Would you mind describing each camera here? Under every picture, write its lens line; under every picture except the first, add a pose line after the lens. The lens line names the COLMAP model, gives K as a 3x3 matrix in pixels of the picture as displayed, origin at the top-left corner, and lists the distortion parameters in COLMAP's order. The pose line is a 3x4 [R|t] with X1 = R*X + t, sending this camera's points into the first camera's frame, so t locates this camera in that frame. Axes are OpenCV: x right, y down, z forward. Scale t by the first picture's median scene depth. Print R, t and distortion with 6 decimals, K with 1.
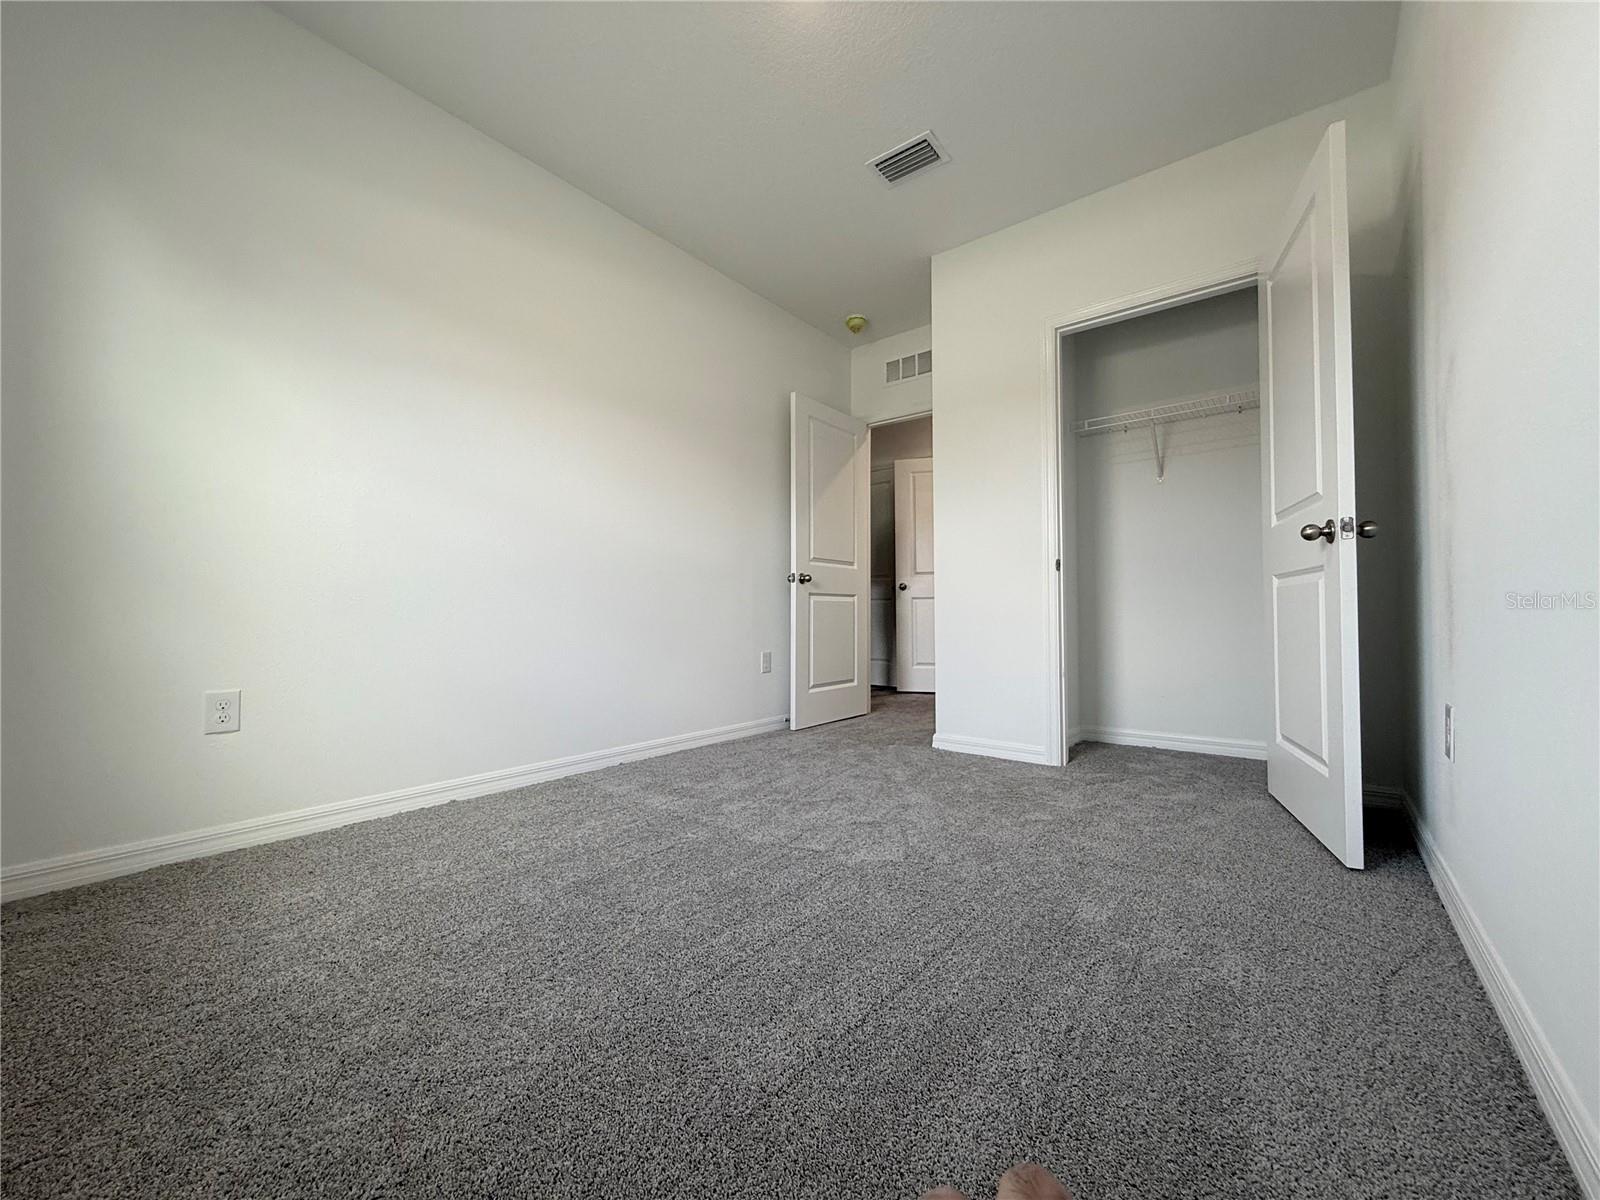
lens RADIAL K [[635.9, 0, 797.2], [0, 635.9, 601.1], [0, 0, 1]] dist [-0.001542, -0.000106]
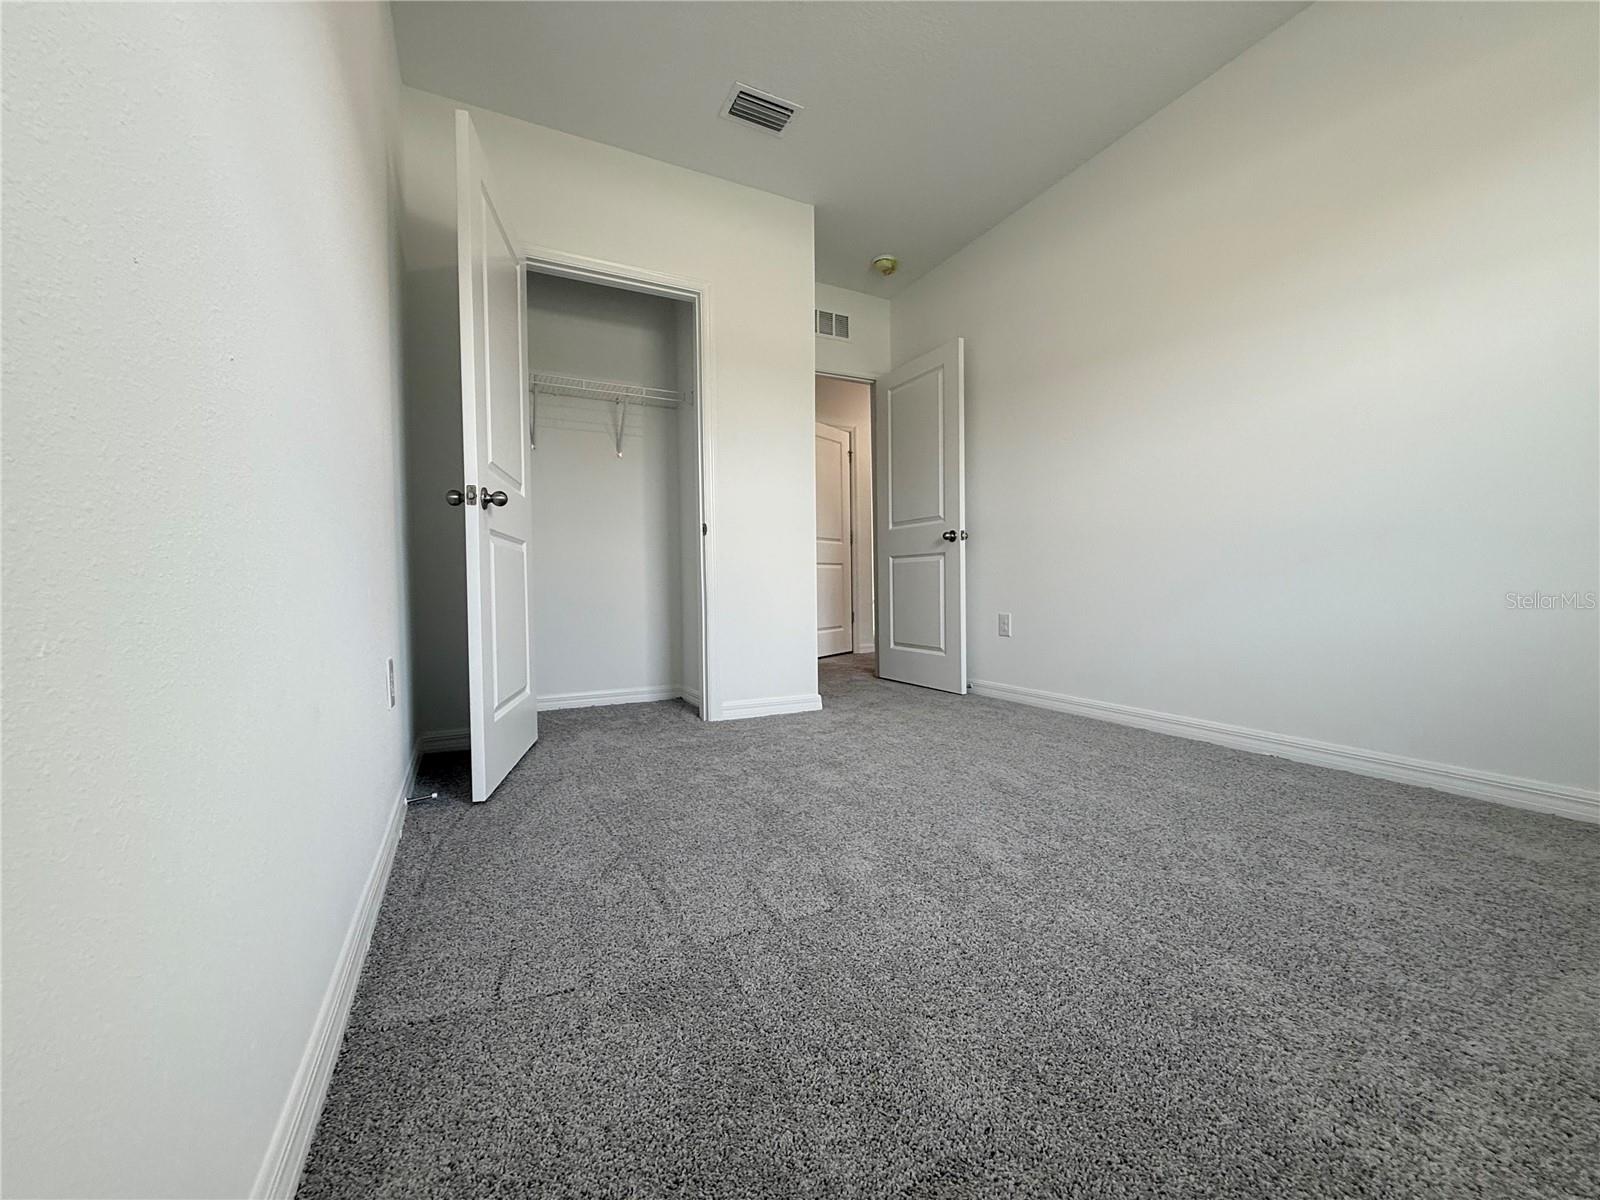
lens RADIAL K [[635.9, 0, 797.2], [0, 635.9, 601.1], [0, 0, 1]] dist [-0.001542, -0.000106]
pose [[-0.136963, -0.024836, 0.990265, -0.603633], [-0.019038, 0.999567, 0.022436, 0.033053], [-0.990393, -0.015780, -0.137376, 0.951367]]
